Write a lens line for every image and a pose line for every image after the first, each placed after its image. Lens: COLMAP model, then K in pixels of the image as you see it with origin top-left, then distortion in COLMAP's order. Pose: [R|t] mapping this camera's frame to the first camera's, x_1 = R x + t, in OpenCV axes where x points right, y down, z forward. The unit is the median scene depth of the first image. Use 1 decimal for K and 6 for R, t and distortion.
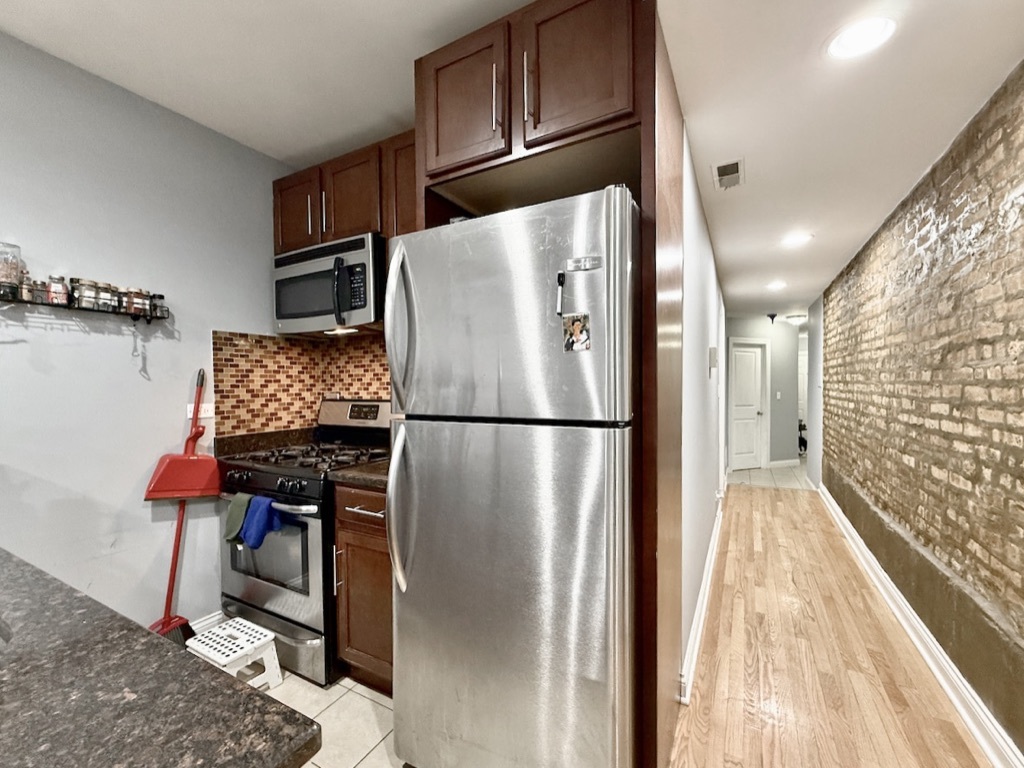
lens RADIAL K [[431.2, 0, 509.8], [0, 431.2, 396.4], [0, 0, 1]] dist [-0.001219, -0.000173]
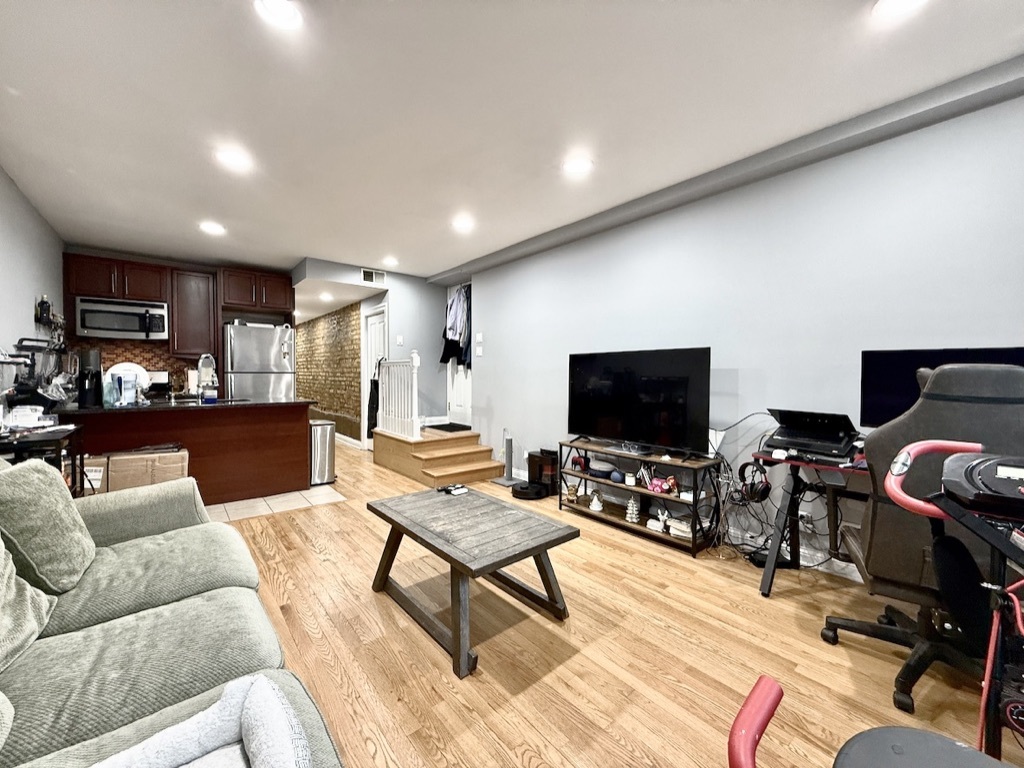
lens RADIAL K [[406.3, 0, 508.5], [0, 406.3, 383.6], [0, 0, 1]] dist [0.000629, 0.000144]
pose [[0.368767, -0.012643, 0.929436, -1.699736], [0.016648, 0.999837, 0.006995, 0.101331], [-0.929373, 0.012894, 0.368917, -1.637014]]
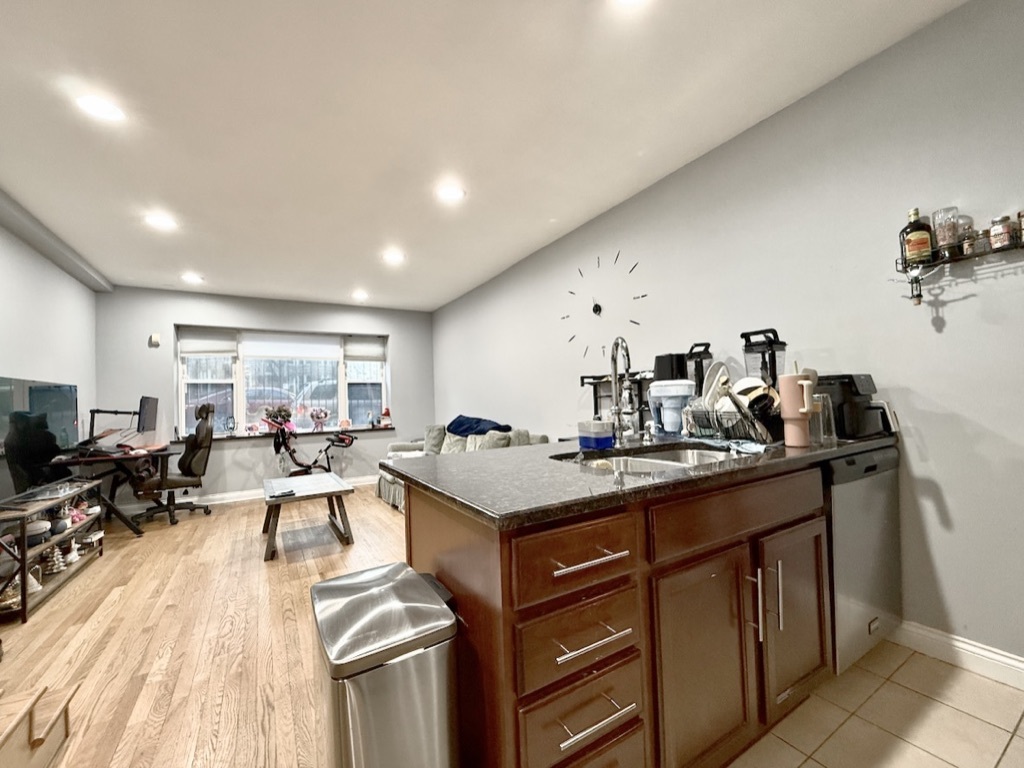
lens RADIAL K [[411.2, 0, 506.4], [0, 411.2, 386.5], [0, 0, 1]] dist [-0.002204, 0.000010]
pose [[-0.509171, -0.002767, -0.860661, 0.203690], [0.016155, 0.999788, -0.012772, 0.062535], [0.860514, -0.020407, -0.509019, 0.408851]]
